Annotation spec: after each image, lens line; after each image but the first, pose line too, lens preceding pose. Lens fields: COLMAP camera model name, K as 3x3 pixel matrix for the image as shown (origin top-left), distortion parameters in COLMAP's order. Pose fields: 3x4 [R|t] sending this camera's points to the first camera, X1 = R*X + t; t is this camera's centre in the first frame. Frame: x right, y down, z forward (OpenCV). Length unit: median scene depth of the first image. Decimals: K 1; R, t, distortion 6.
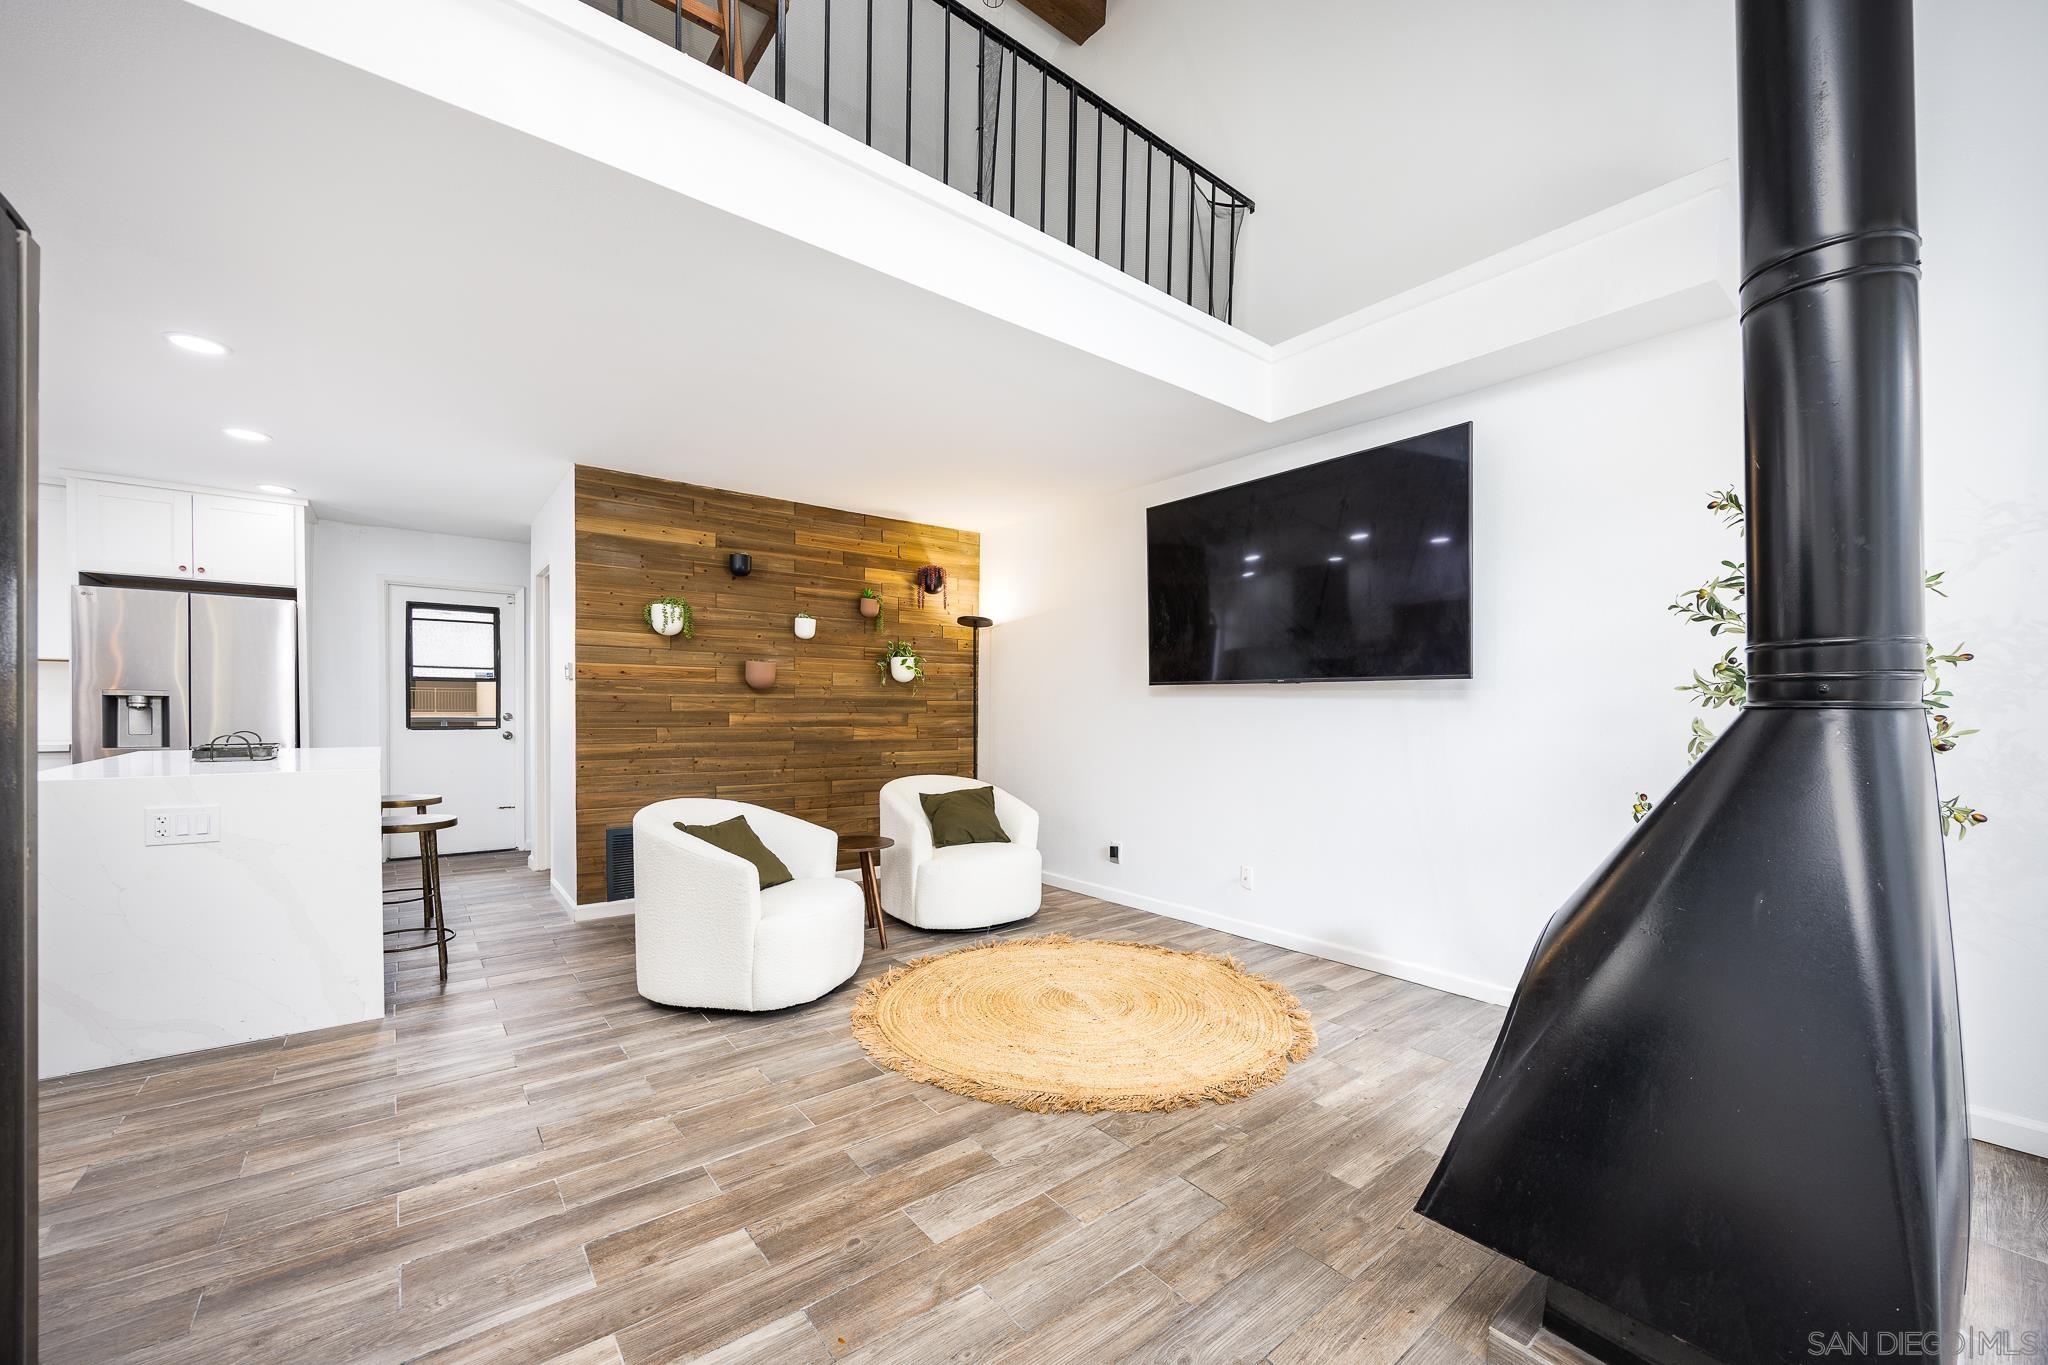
lens RADIAL K [[805.8, 0, 1031.5], [0, 805.8, 712.2], [0, 0, 1]] dist [-0.000719, -0.000154]
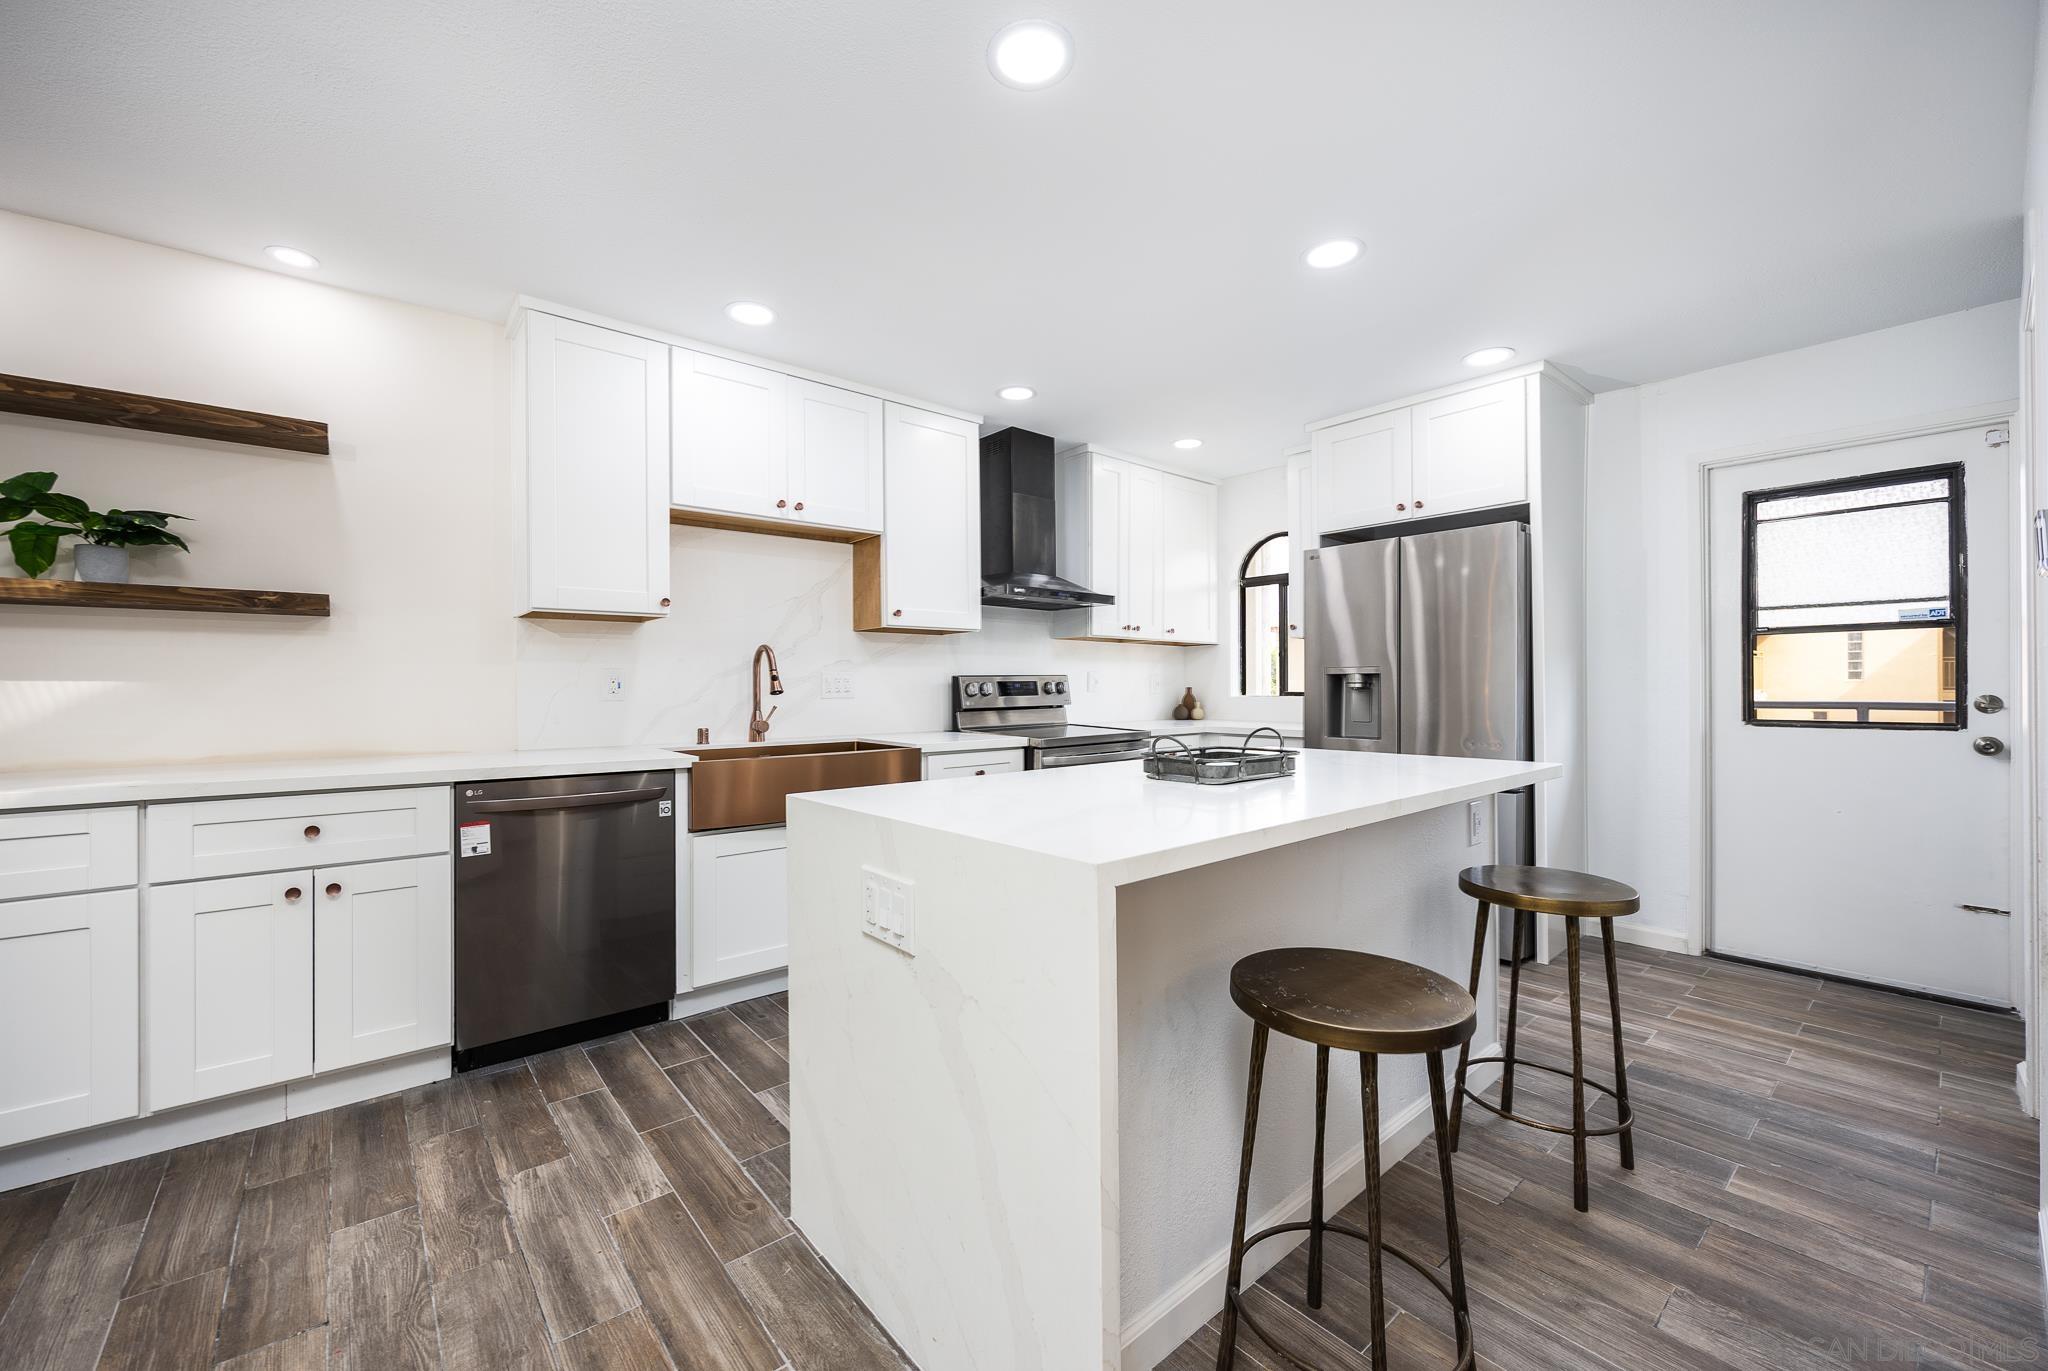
lens RADIAL K [[794.0, 0, 1015.3], [0, 794.0, 683.4], [0, 0, 1]] dist [-0.001361, -0.000239]
pose [[0.011711, -0.013254, -0.999844, -0.310988], [0.002934, 0.999908, -0.013221, -0.001605], [0.999927, -0.002779, 0.011749, 0.640239]]
